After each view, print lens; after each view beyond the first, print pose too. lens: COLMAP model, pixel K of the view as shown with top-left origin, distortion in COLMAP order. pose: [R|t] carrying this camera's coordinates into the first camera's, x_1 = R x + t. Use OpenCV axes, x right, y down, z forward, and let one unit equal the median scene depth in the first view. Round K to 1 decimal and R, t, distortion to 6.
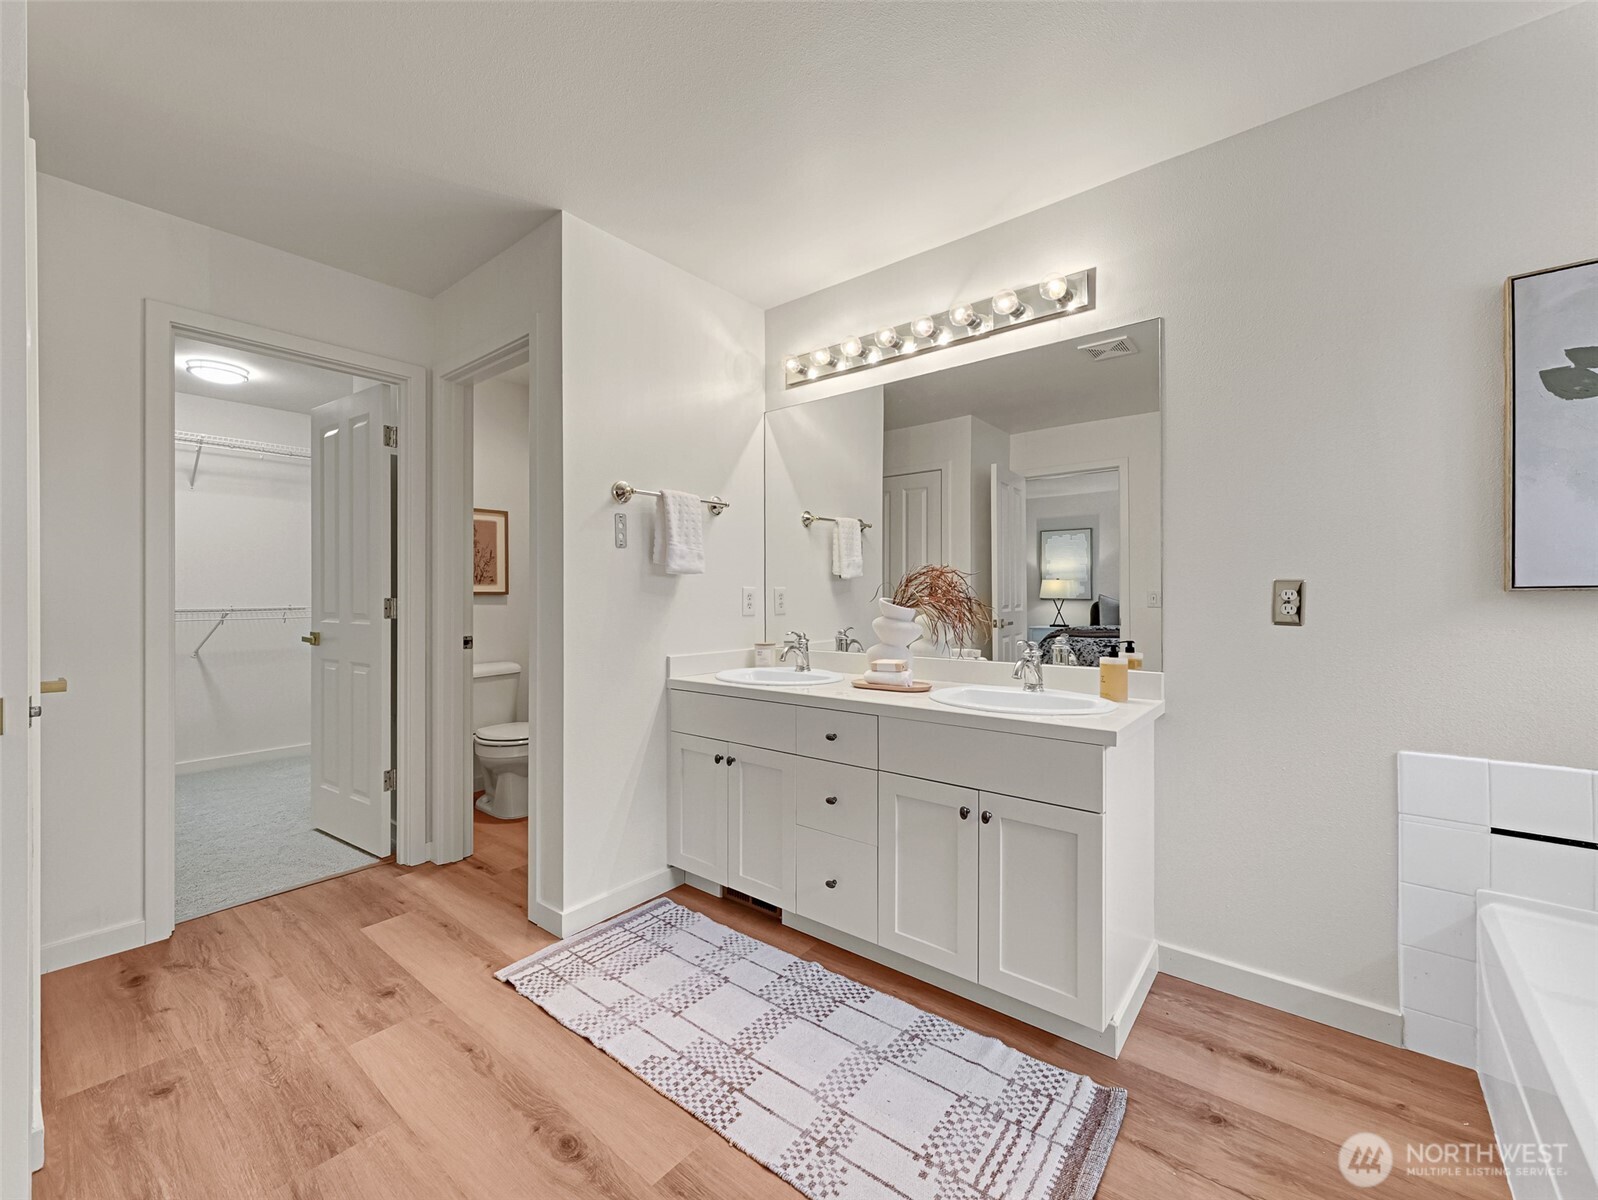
lens RADIAL K [[647.0, 0, 803.5], [0, 647.0, 594.1], [0, 0, 1]] dist [0.001131, -0.000198]
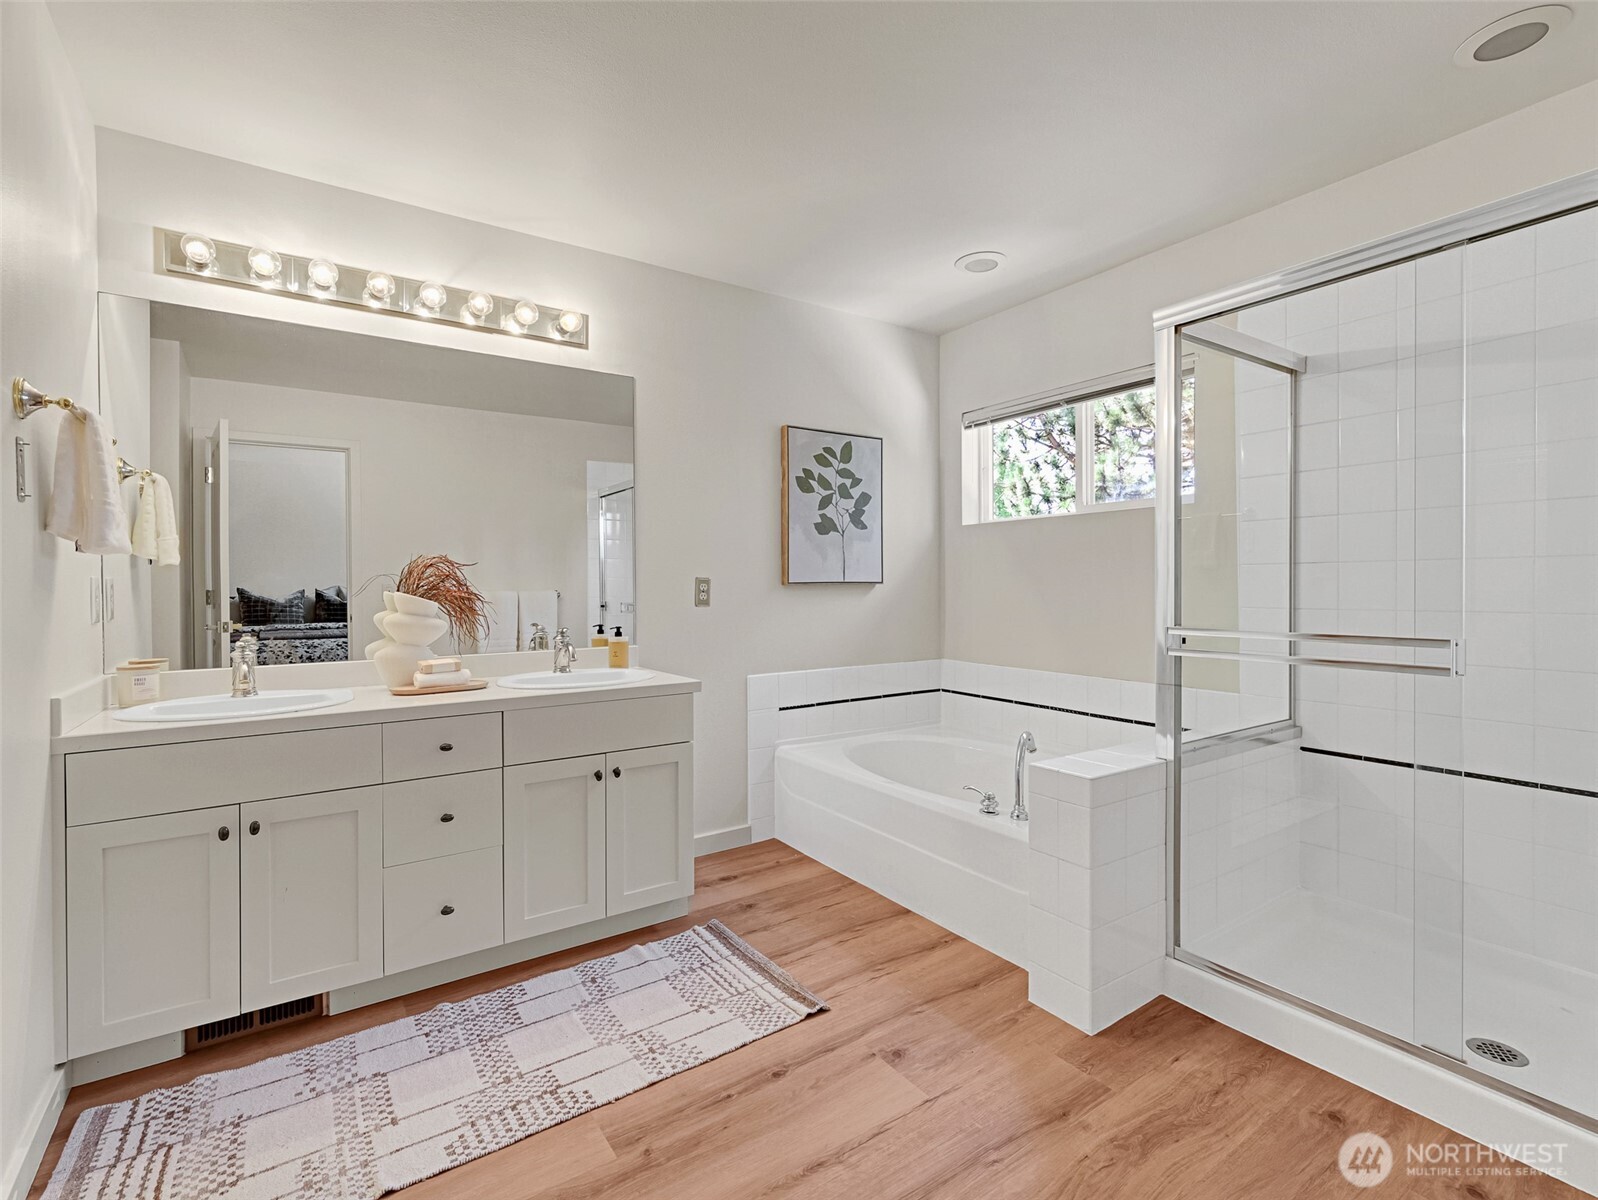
lens RADIAL K [[734.0, 0, 802.6], [0, 734.0, 594.2], [0, 0, 1]] dist [0.000442, -0.001684]
pose [[0.291718, -0.009108, 0.956461, -0.959580], [0.004542, 0.999957, 0.008137, 0.005346], [-0.956494, 0.001970, 0.291747, 0.285958]]
